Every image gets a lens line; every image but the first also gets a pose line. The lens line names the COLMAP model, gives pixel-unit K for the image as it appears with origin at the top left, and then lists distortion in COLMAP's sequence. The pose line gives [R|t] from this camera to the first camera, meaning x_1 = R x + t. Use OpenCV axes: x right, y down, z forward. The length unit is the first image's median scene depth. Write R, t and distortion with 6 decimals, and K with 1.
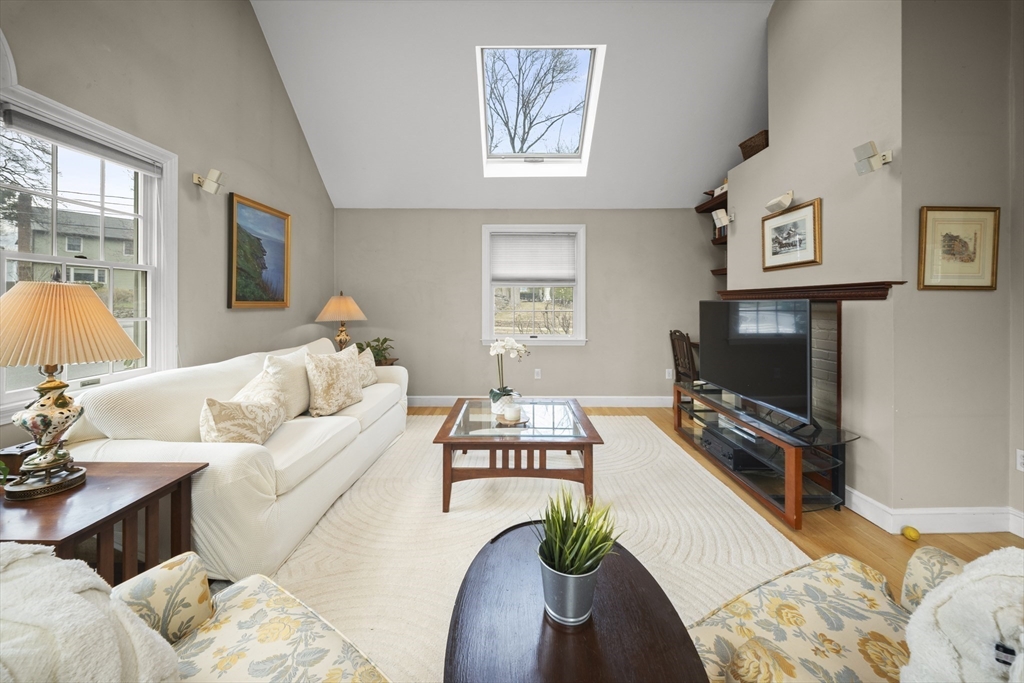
lens RADIAL K [[373.0, 0, 514.1], [0, 373.0, 302.2], [0, 0, 1]] dist [0.002307, -0.002006]
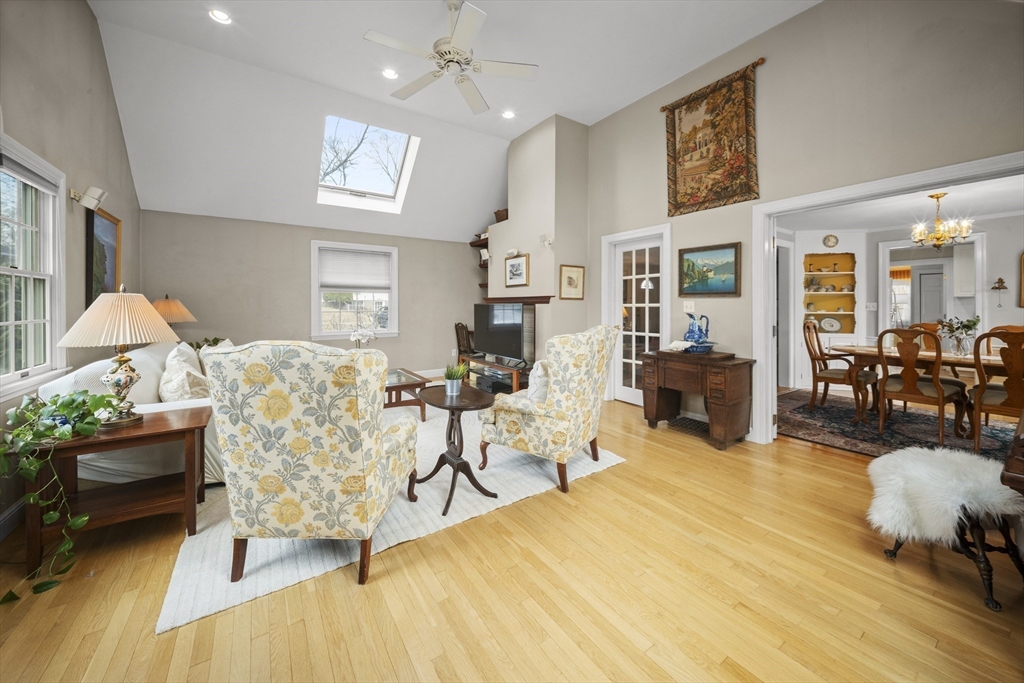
lens RADIAL K [[373.0, 0, 507.8], [0, 373.0, 310.3], [0, 0, 1]] dist [0.002307, -0.002006]
pose [[0.835686, -0.010164, 0.549113, -0.326978], [0.000342, 0.999838, 0.017986, -0.004925], [-0.549207, -0.014843, 0.835554, -0.532933]]
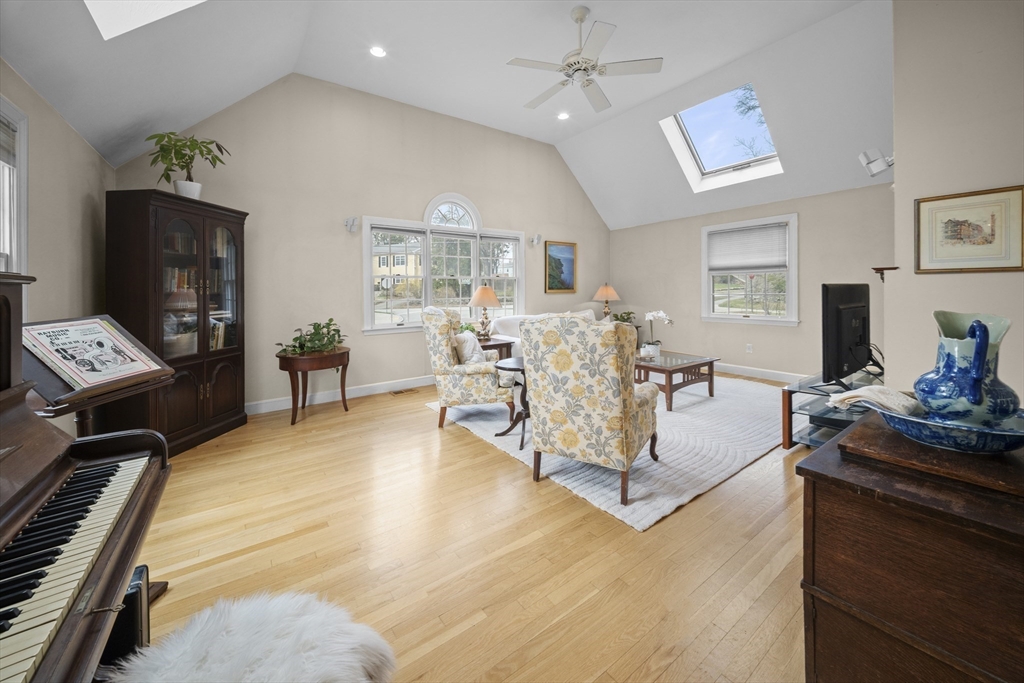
lens RADIAL K [[373.0, 0, 502.6], [0, 373.0, 290.2], [0, 0, 1]] dist [0.002307, -0.002006]
pose [[0.563810, -0.010817, -0.825834, 0.872525], [0.017895, 0.999839, -0.000878, -0.003669], [0.825711, -0.014283, 0.563913, -0.433210]]
